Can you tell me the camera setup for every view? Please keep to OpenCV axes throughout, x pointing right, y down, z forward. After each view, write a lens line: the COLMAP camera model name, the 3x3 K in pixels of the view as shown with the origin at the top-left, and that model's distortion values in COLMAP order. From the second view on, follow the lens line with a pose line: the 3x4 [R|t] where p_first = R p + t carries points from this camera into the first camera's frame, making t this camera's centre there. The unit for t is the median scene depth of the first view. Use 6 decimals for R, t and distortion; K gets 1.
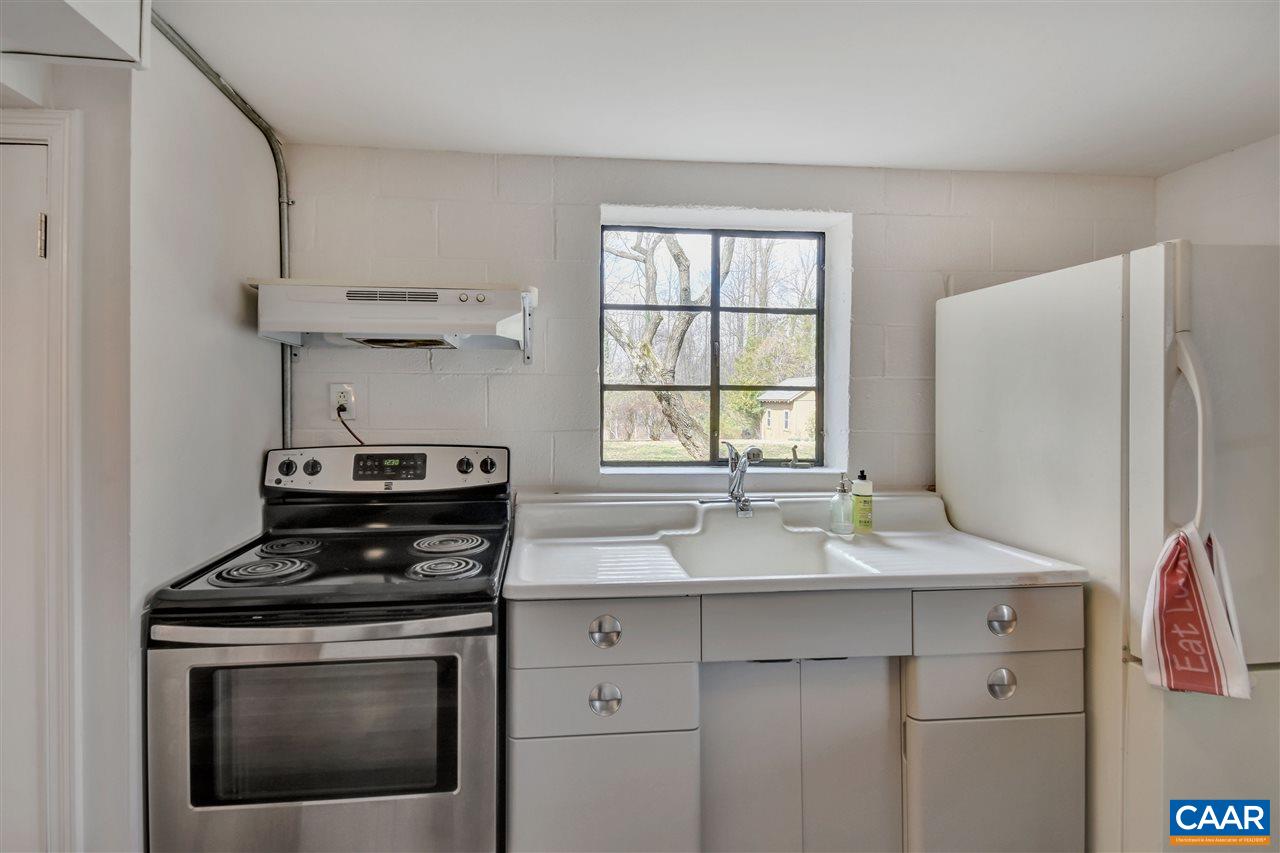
lens RADIAL K [[598.8, 0, 614.0], [0, 598.8, 404.0], [0, 0, 1]] dist [0.024657, -0.011670]
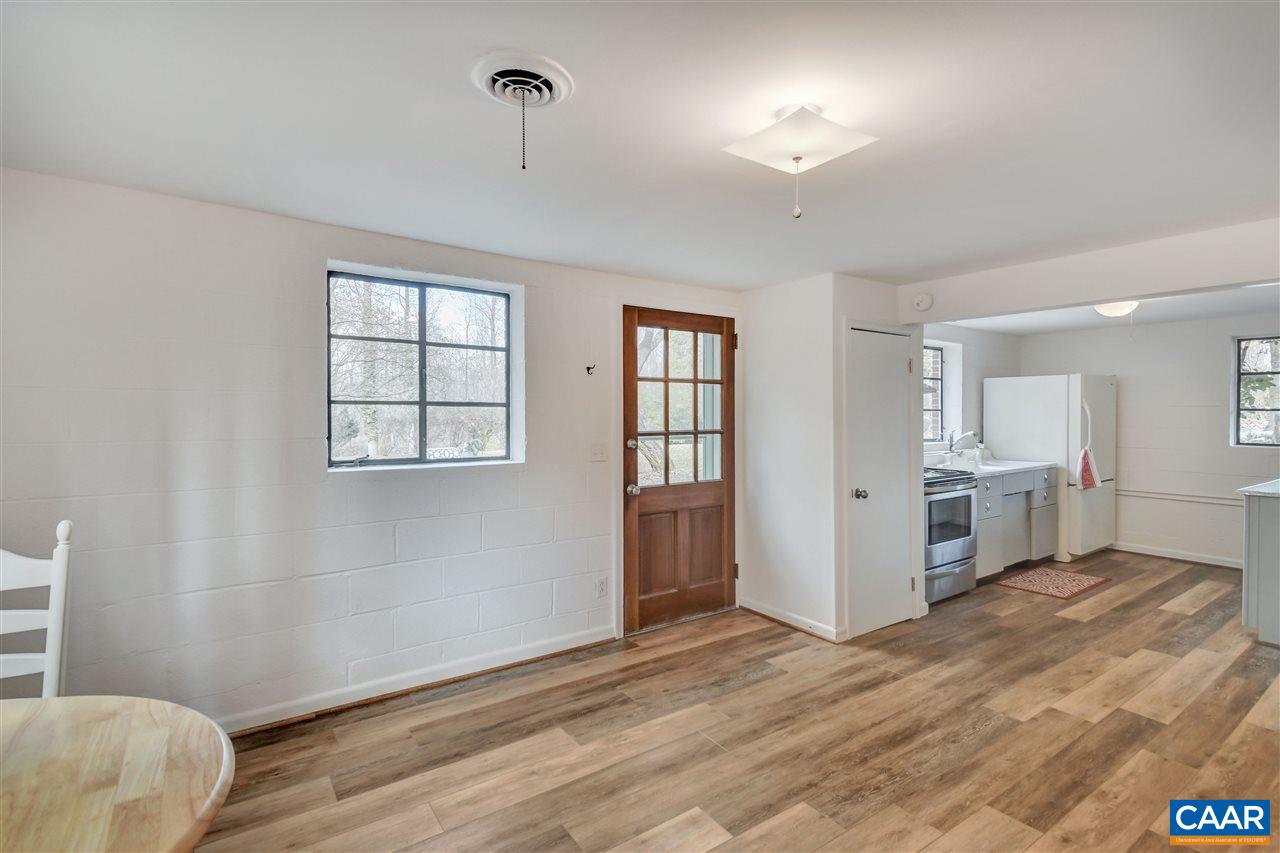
lens RADIAL K [[598.8, 0, 640.9], [0, 598.8, 420.0], [0, 0, 1]] dist [0.024657, -0.011670]
pose [[0.865270, -0.009055, 0.501224, -2.483168], [0.005572, 0.999949, 0.008447, -0.016725], [-0.501274, -0.004516, 0.865277, -0.668993]]
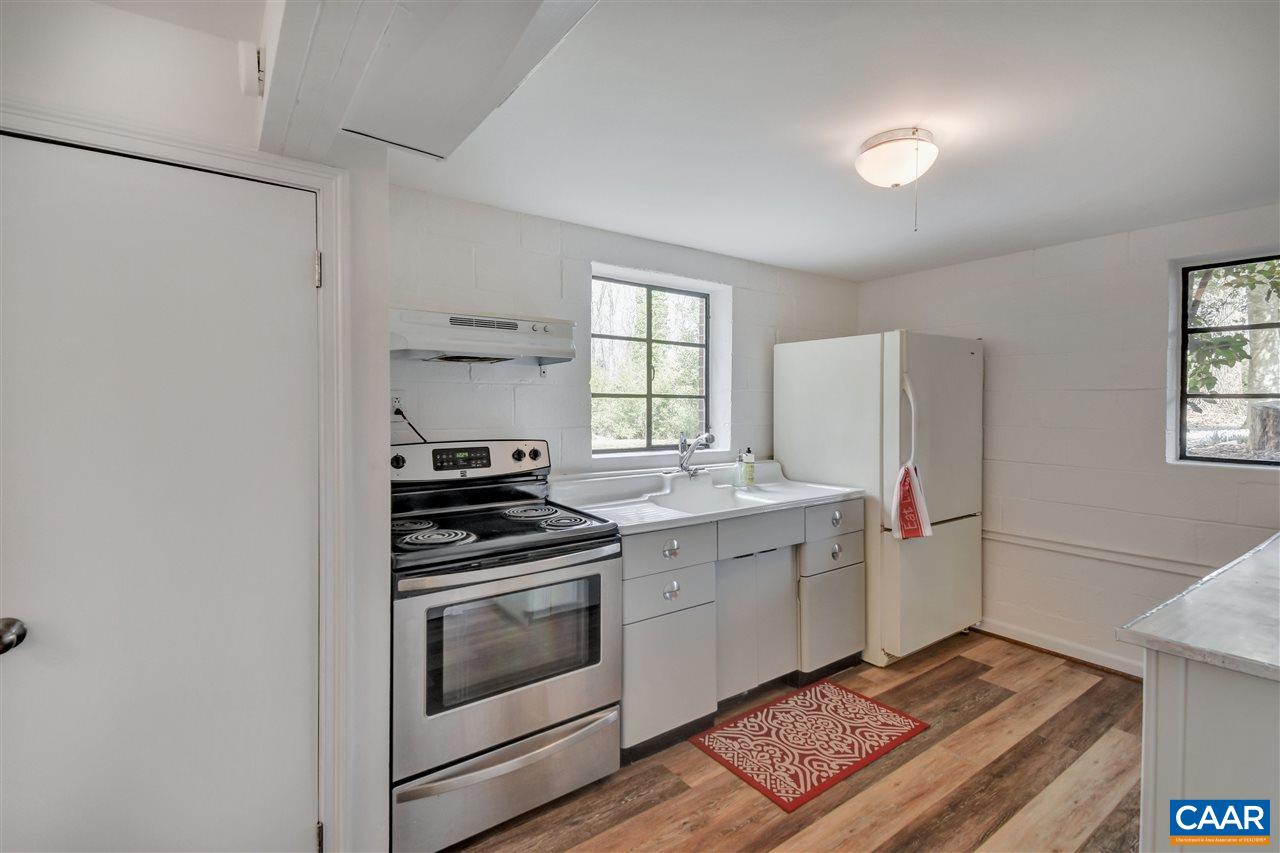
lens RADIAL K [[598.8, 0, 635.3], [0, 598.8, 414.8], [0, 0, 1]] dist [0.024657, -0.011670]
pose [[0.859595, -0.008872, 0.510899, -0.700226], [0.003265, 0.999924, 0.011870, 0.000739], [-0.510966, -0.008535, 0.859559, -0.247665]]
